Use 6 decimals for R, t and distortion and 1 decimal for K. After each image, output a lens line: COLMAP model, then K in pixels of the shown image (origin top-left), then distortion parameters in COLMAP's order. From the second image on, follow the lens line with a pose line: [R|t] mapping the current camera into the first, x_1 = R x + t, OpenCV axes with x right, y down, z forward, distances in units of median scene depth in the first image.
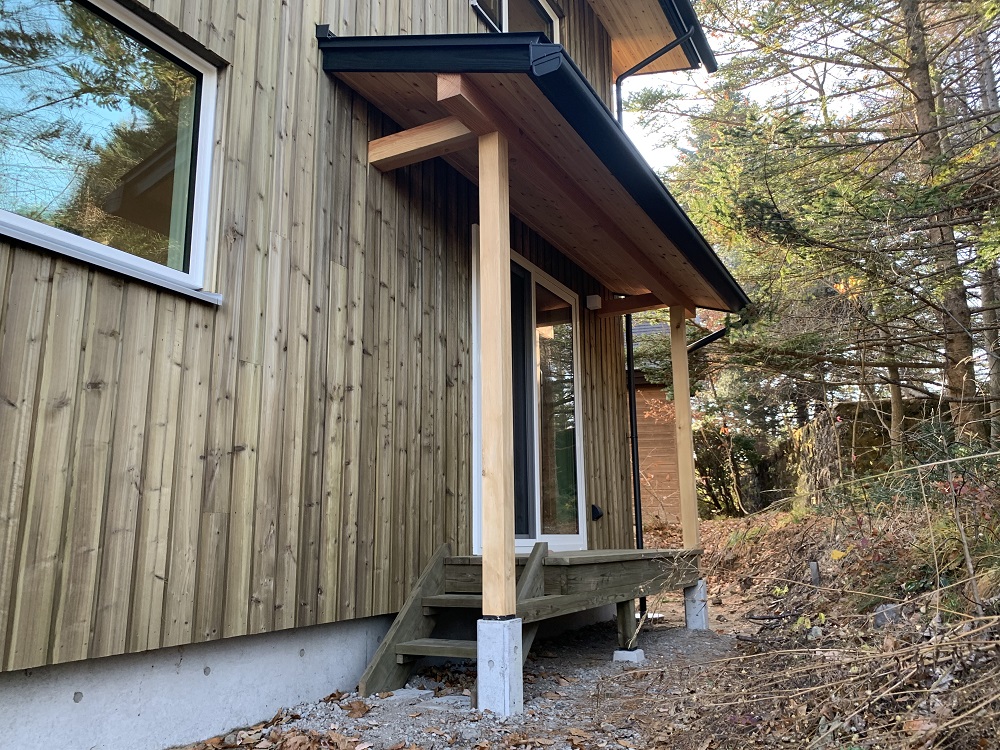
lens RADIAL K [[764.8, 0, 495.7], [0, 764.8, 373.8], [0, 0, 1]] dist [0.045443, -0.007161]
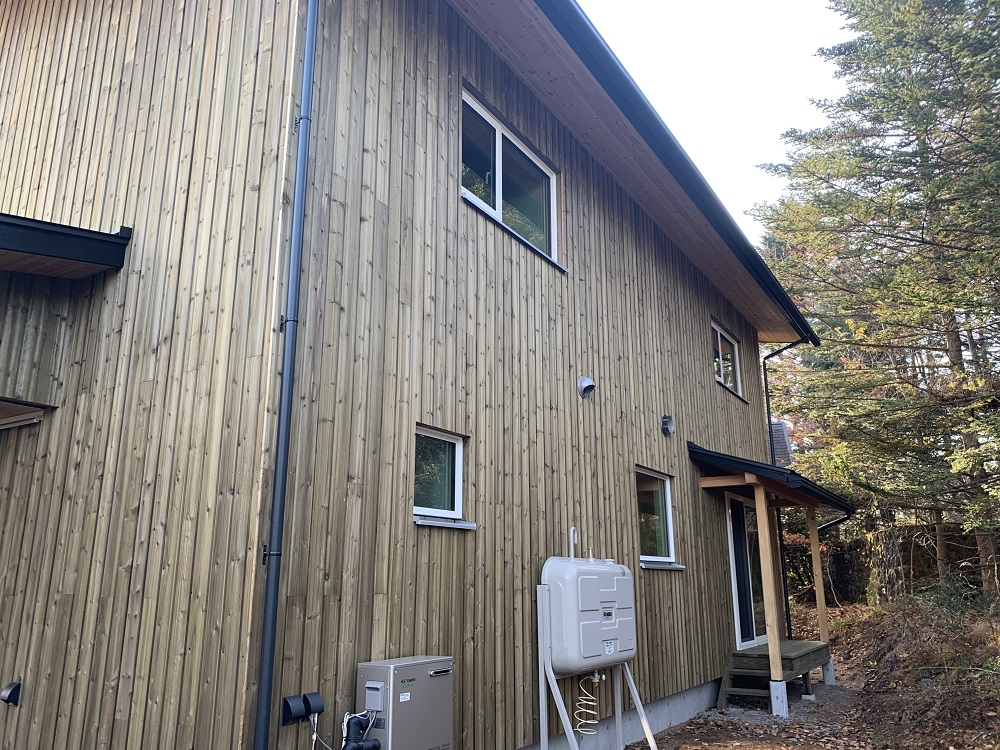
lens RADIAL K [[764.8, 0, 504.5], [0, 764.8, 377.5], [0, 0, 1]] dist [0.045443, -0.007161]
pose [[0.998867, -0.004764, -0.047345, -0.627624], [0.002530, 0.998886, -0.047127, -0.476196], [0.047516, 0.046954, 0.997766, -1.385276]]
